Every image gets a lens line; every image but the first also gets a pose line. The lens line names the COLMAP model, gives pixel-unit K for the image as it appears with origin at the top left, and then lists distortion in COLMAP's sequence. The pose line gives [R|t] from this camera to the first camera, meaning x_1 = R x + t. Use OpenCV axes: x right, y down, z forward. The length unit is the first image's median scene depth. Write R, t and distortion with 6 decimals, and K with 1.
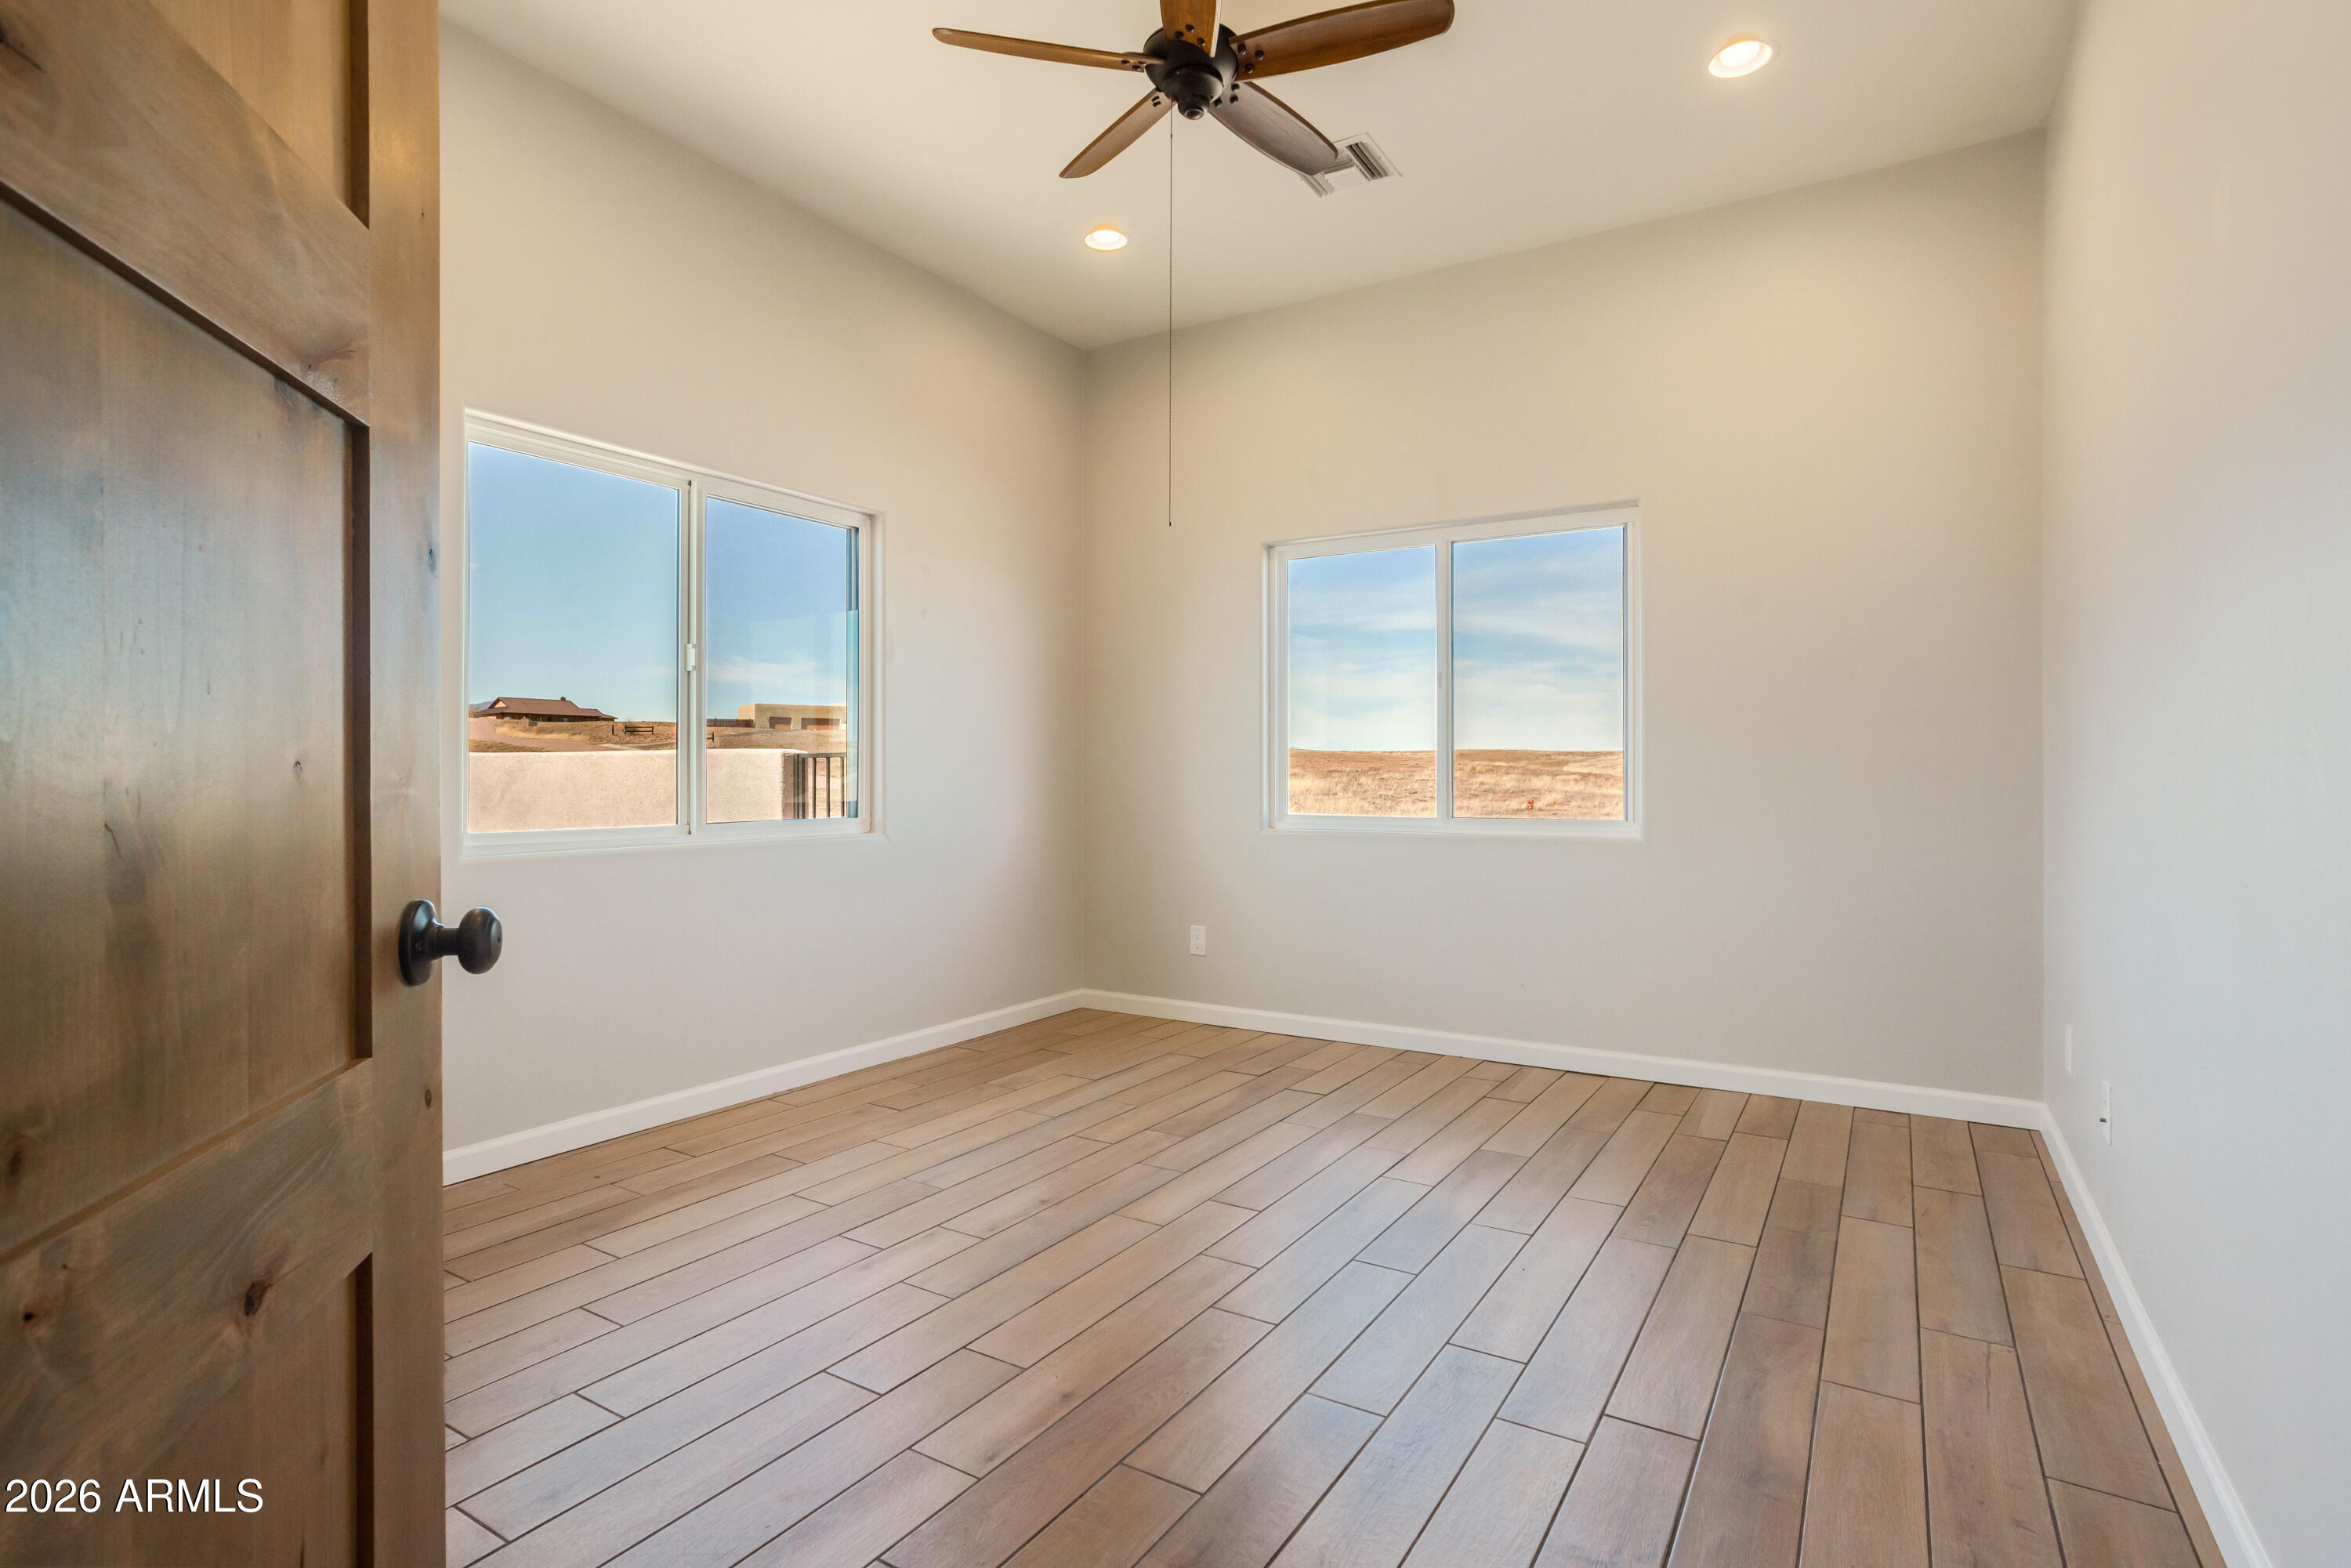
lens RADIAL K [[1158.8, 0, 1168.6], [0, 1158.8, 785.0], [0, 0, 1]] dist [-0.028181, 0.025143]
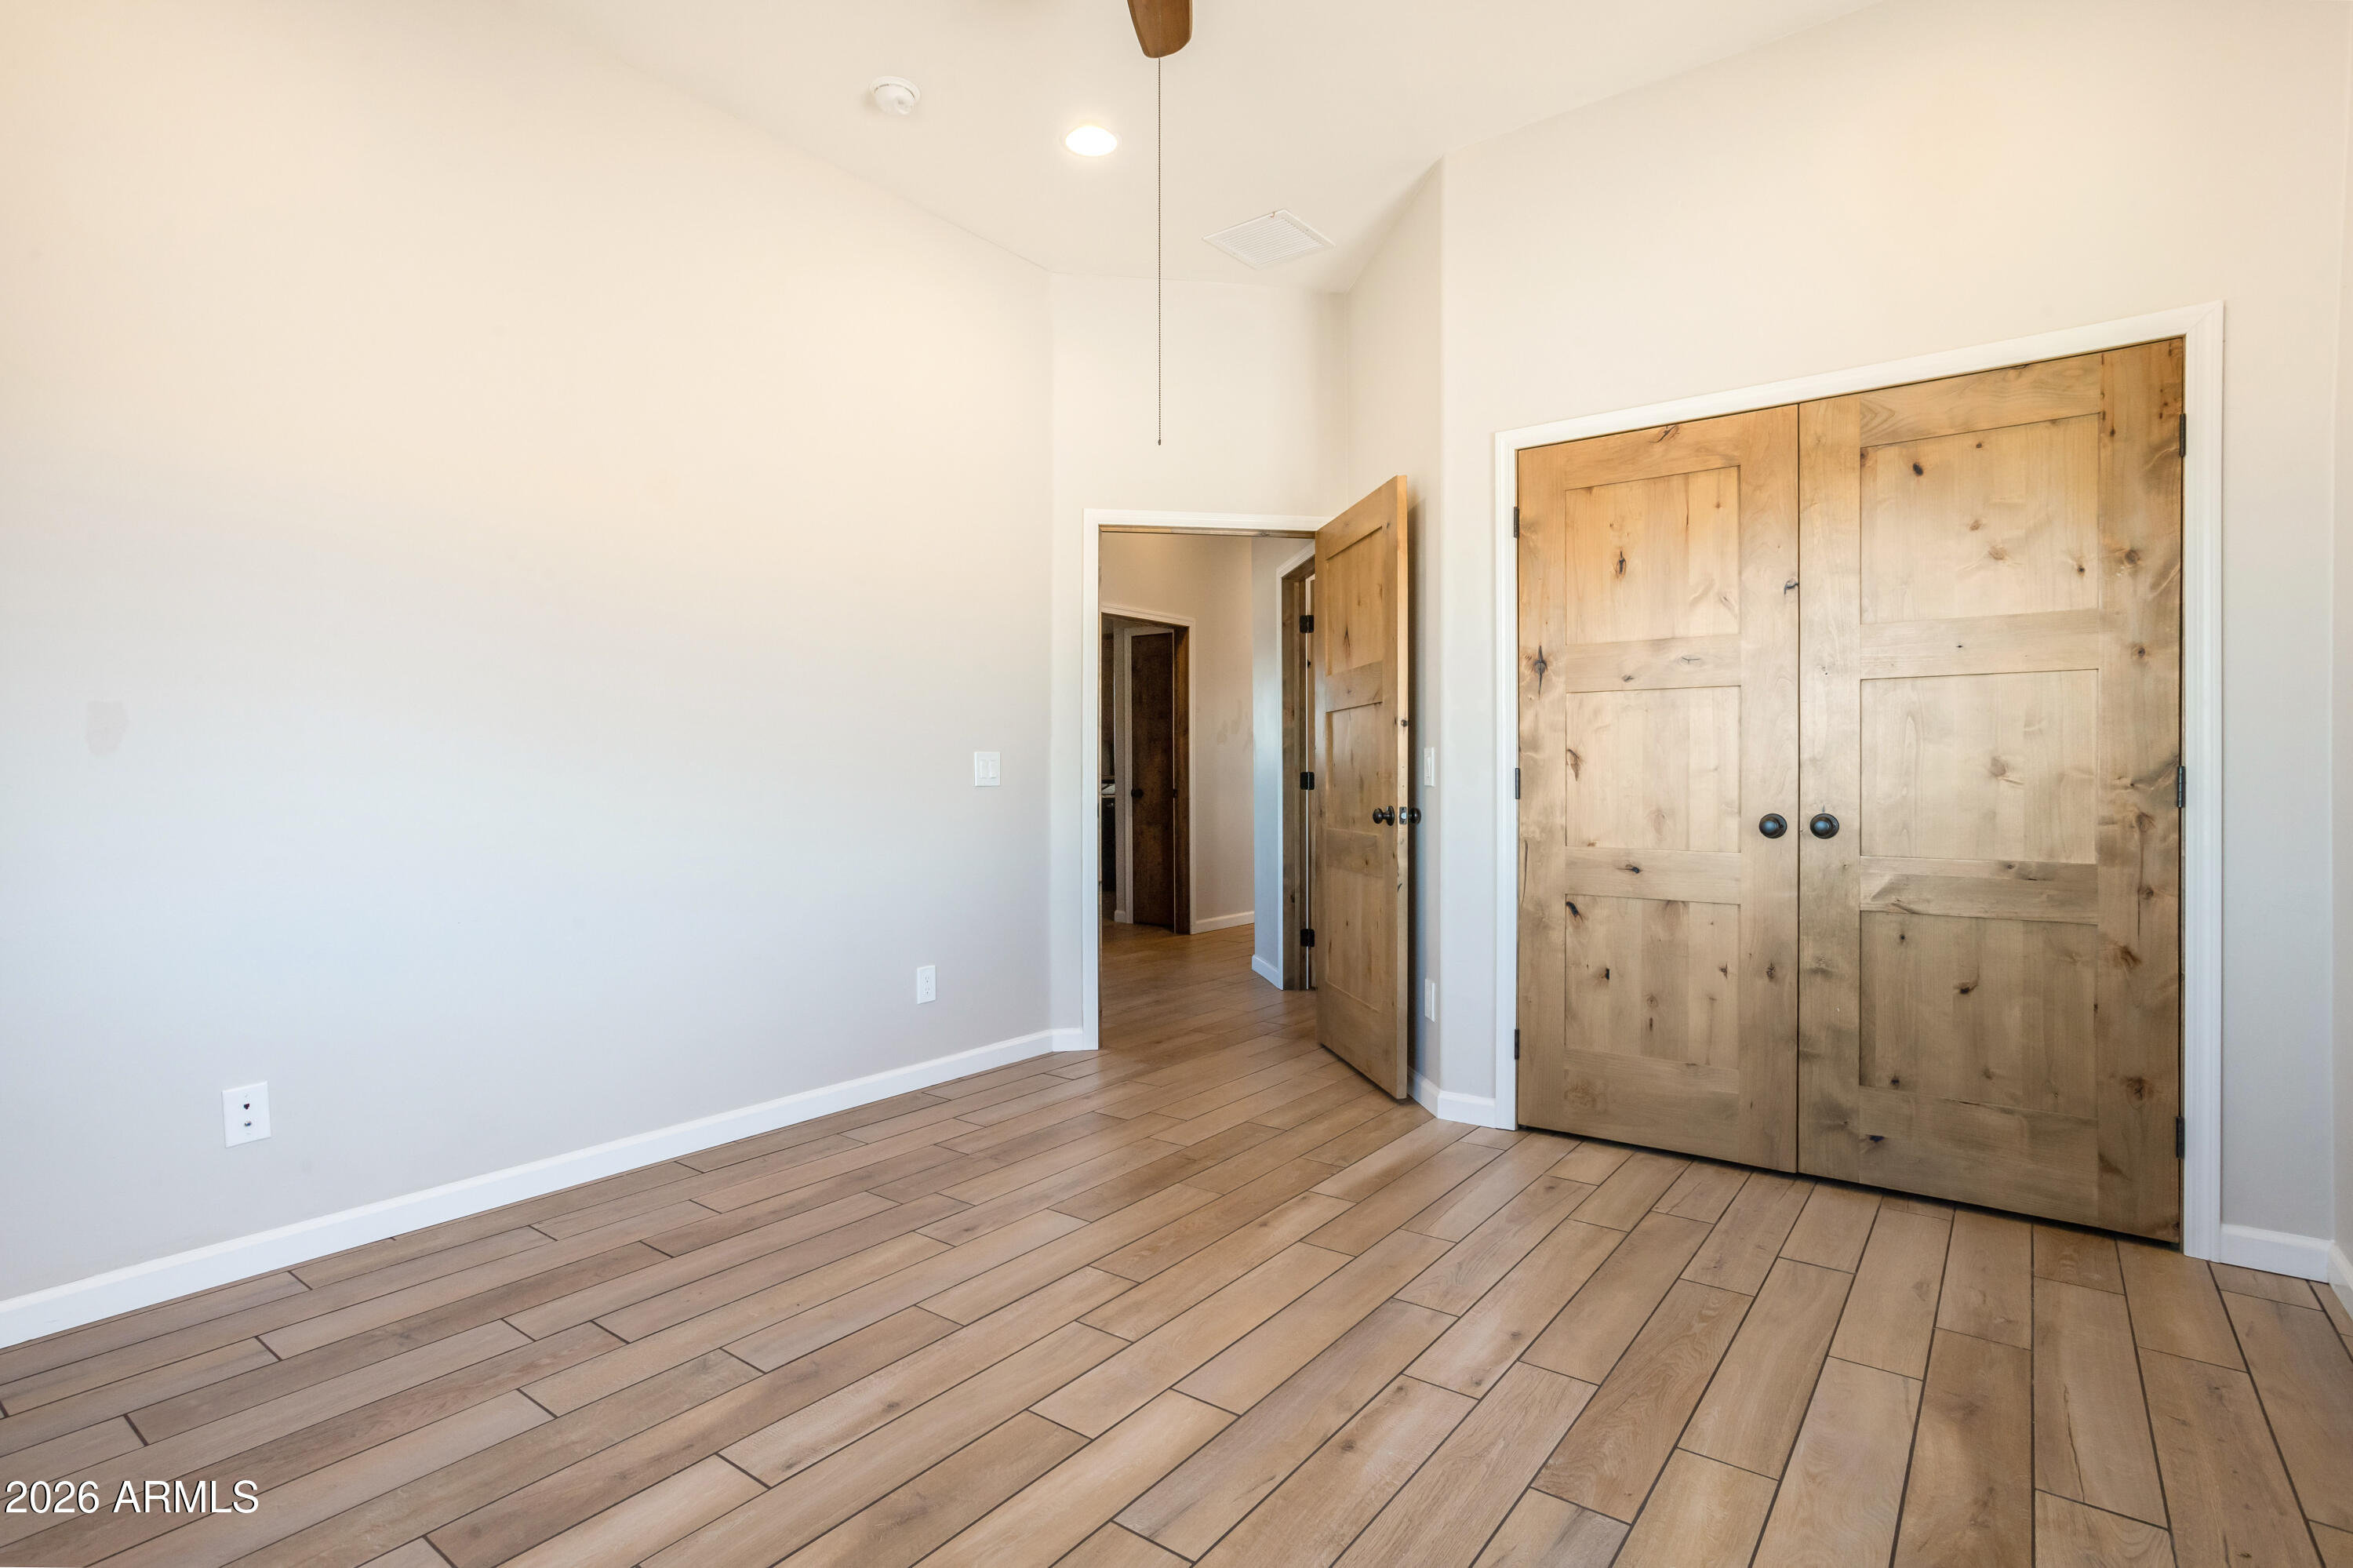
lens RADIAL K [[1159.9, 0, 1169.6], [0, 1159.9, 785.0], [0, 0, 1]] dist [-0.028181, 0.025143]
pose [[-0.996920, 0.002858, 0.078379, -0.071024], [0.003932, 0.999901, 0.013546, -0.015838], [-0.078333, 0.013812, -0.996832, 1.949824]]
